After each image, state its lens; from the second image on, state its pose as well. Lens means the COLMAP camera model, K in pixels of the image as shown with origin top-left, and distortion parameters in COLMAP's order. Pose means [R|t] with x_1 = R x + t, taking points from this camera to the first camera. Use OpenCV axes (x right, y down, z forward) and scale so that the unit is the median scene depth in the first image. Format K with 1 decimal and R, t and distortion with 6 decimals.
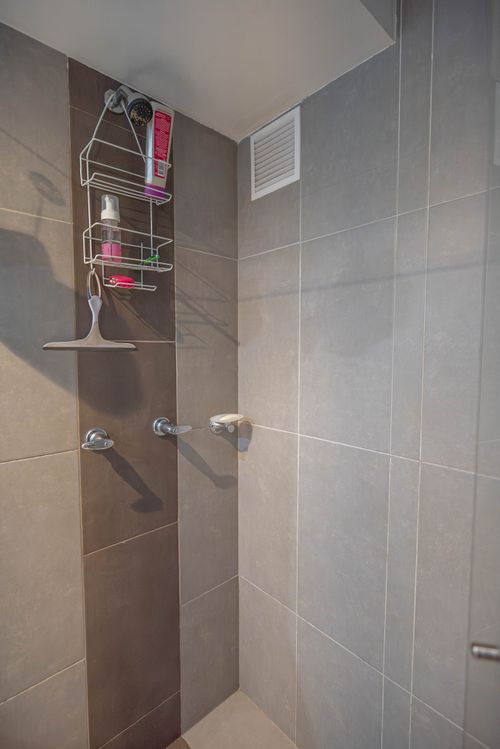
lens RADIAL K [[349.8, 0, 249.5], [0, 349.8, 372.0], [0, 0, 1]] dist [-0.003798, -0.000397]
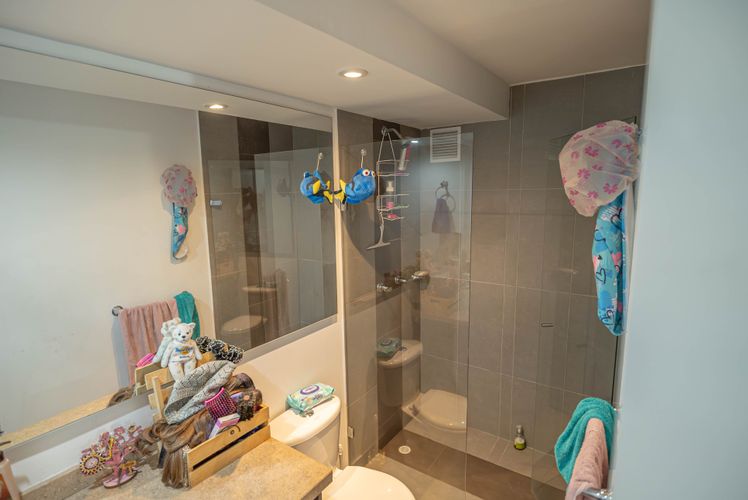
lens RADIAL K [[349.3, 0, 374.3], [0, 349.3, 248.7], [0, 0, 1]] dist [-0.003798, -0.000397]
pose [[0.979285, -0.051552, 0.195815, -0.921857], [0.033177, 0.994829, 0.095988, -0.274431], [-0.199751, -0.087503, 0.975932, -1.147231]]
